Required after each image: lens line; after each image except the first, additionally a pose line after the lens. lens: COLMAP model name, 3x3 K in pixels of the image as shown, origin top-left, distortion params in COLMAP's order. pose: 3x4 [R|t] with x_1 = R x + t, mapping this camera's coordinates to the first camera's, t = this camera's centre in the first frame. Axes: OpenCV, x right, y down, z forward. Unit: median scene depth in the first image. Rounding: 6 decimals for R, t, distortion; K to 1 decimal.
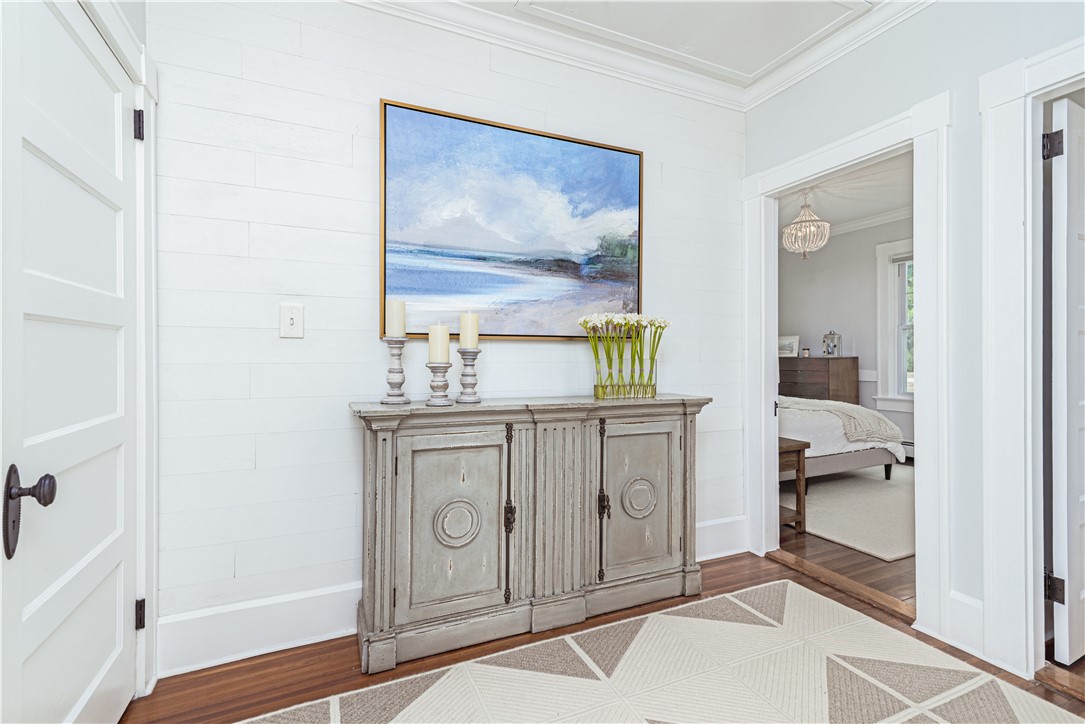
lens RADIAL K [[494.3, 0, 538.4], [0, 494.3, 355.7], [0, 0, 1]] dist [0.008695, -0.000668]
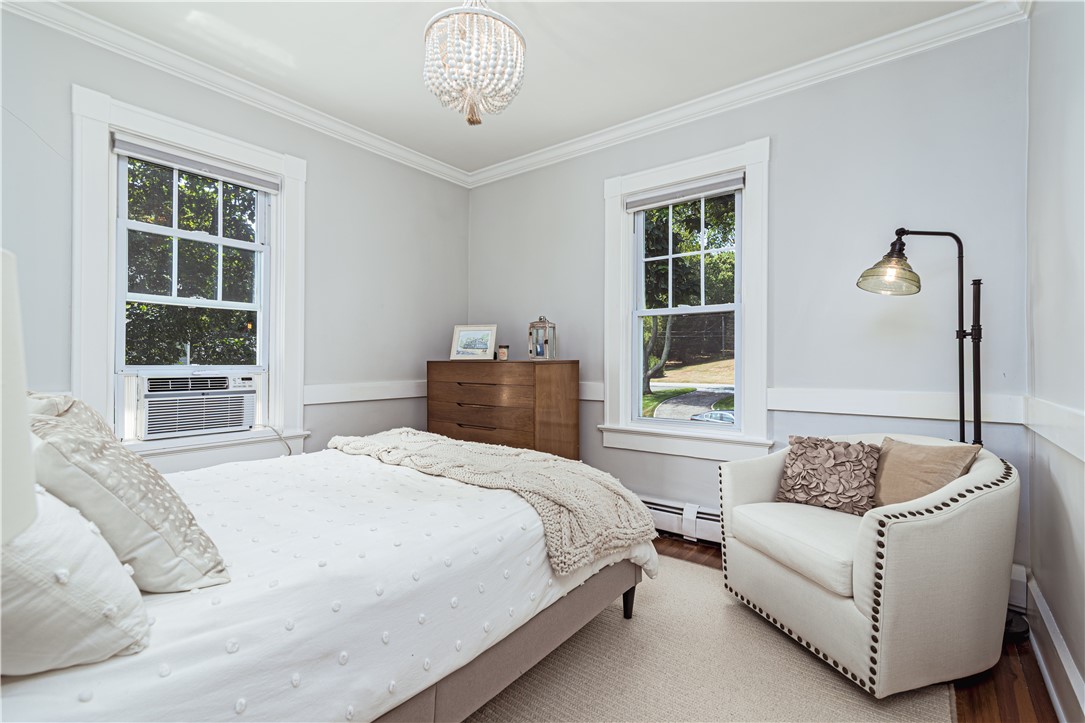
lens RADIAL K [[494.3, 0, 540.6], [0, 494.3, 360.7], [0, 0, 1]] dist [0.008695, -0.000668]
pose [[0.880264, 0.005522, 0.474452, 0.318314], [-0.007777, 0.999966, 0.002789, 0.001808], [-0.474420, -0.006145, 0.880277, 0.492318]]
